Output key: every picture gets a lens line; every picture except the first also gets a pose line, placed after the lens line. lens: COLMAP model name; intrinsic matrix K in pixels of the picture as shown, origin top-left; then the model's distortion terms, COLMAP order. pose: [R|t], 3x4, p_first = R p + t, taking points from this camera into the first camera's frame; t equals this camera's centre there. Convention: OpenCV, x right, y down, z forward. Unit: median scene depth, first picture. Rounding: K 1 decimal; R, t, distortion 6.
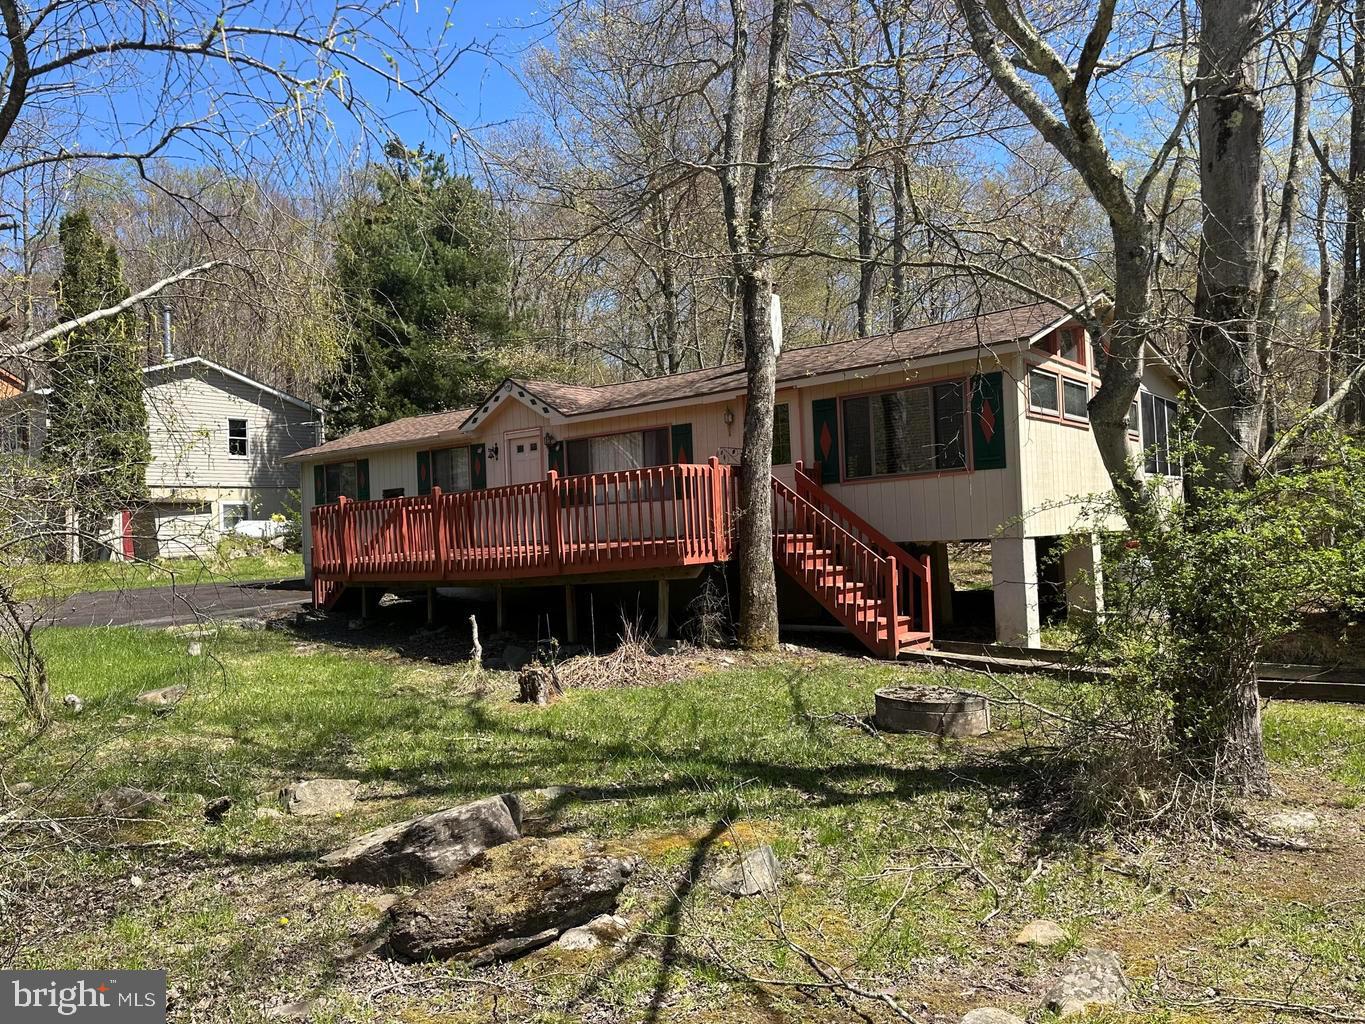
lens RADIAL K [[903.6, 0, 682.6], [0, 903.6, 485.8], [0, 0, 1]] dist [0.038270, -0.040968]
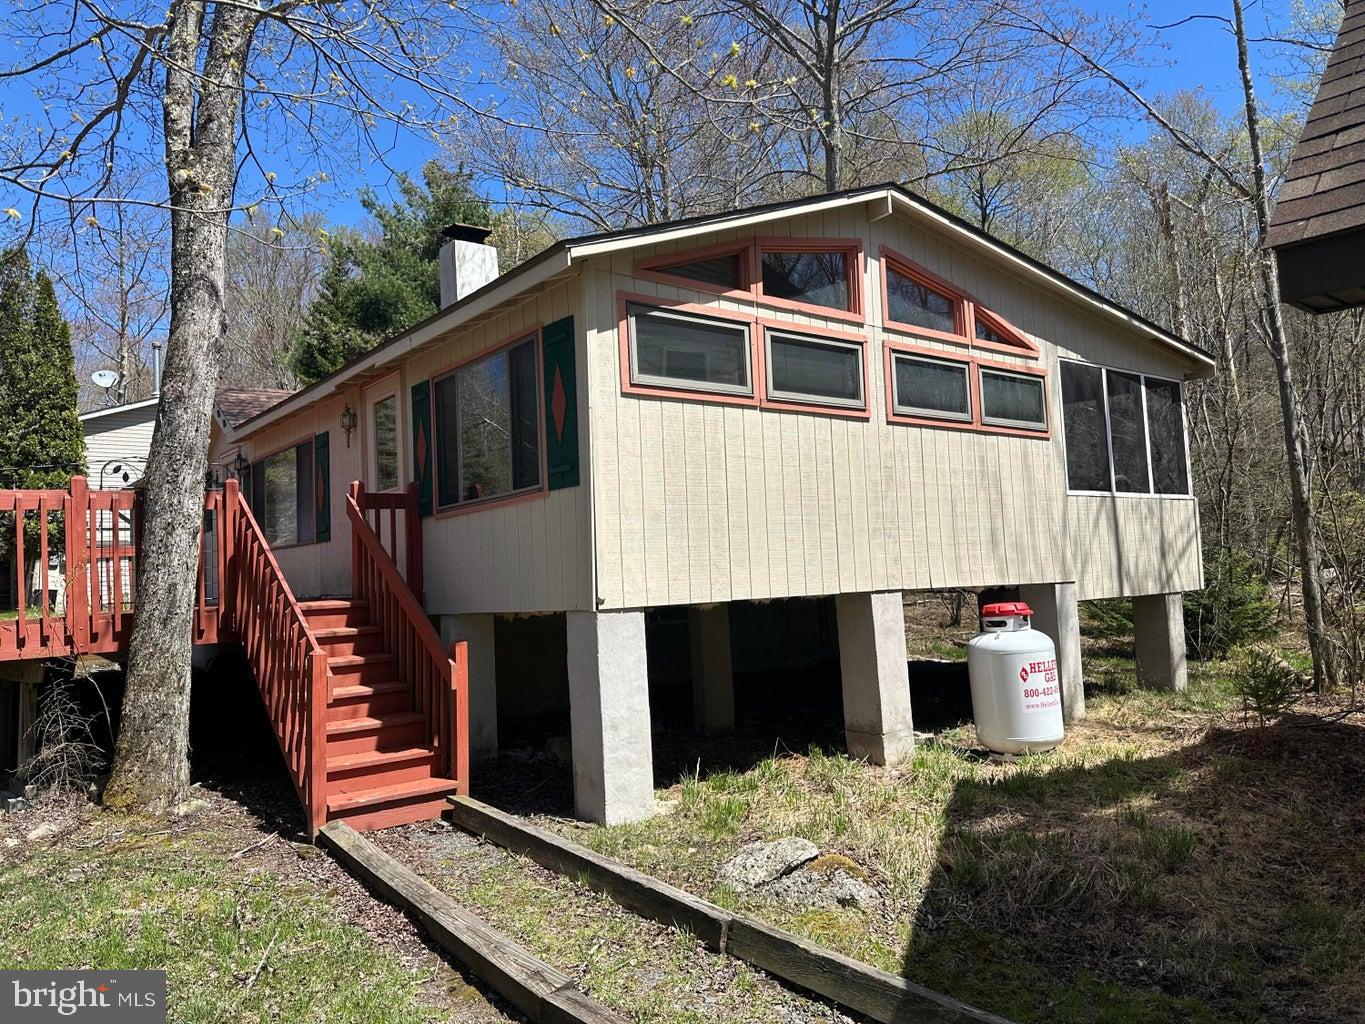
lens RADIAL K [[903.6, 0, 682.6], [0, 903.6, 485.8], [0, 0, 1]] dist [0.038270, -0.040968]
pose [[0.975928, -0.021837, -0.216999, 0.574735], [0.014258, 0.999234, -0.036435, 0.001720], [0.217628, 0.032464, 0.975492, 0.498592]]
